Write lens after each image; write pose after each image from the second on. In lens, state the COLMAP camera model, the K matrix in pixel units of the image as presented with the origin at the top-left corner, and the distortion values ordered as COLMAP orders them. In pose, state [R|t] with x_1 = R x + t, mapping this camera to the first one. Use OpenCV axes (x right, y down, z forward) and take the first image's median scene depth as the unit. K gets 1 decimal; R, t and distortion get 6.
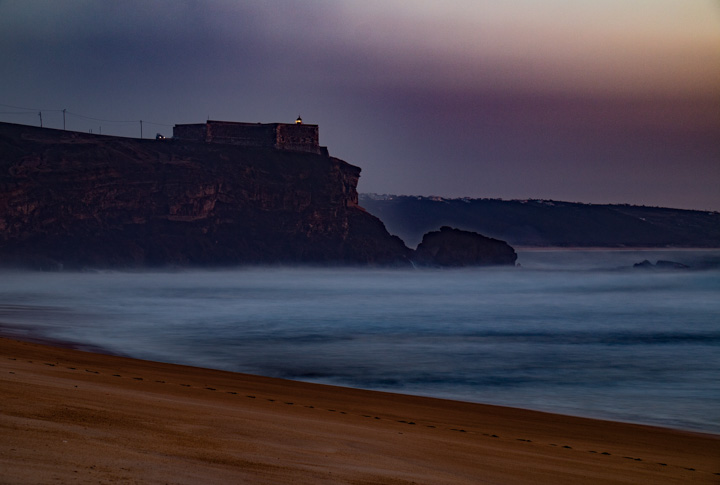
lens RADIAL K [[2022.2, 0, 357.8], [0, 2022.2, 244.7], [0, 0, 1]] dist [0.380135, 0.000000]
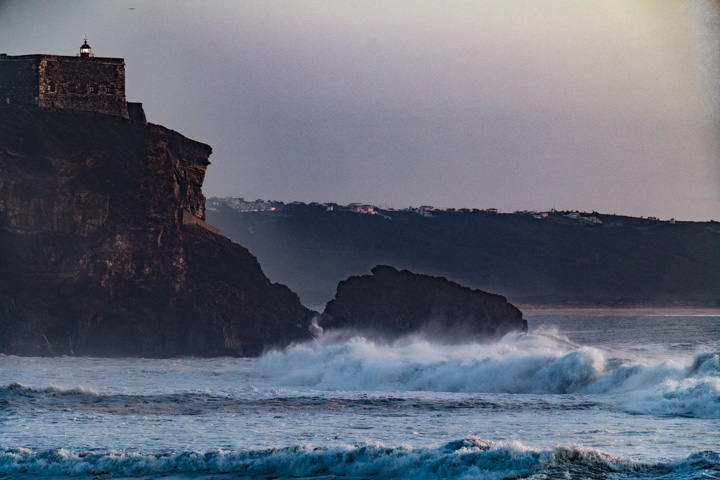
lens RADIAL K [[4684.1, 0, 360.1], [0, 4684.1, 240.0], [0, 0, 1]] dist [0.218675, 0.000000]
pose [[0.999511, 0.001484, 0.031237, 0.002187], [-0.000960, 0.999859, -0.016777, 0.003905], [-0.031258, 0.016739, 0.999371, -0.138362]]
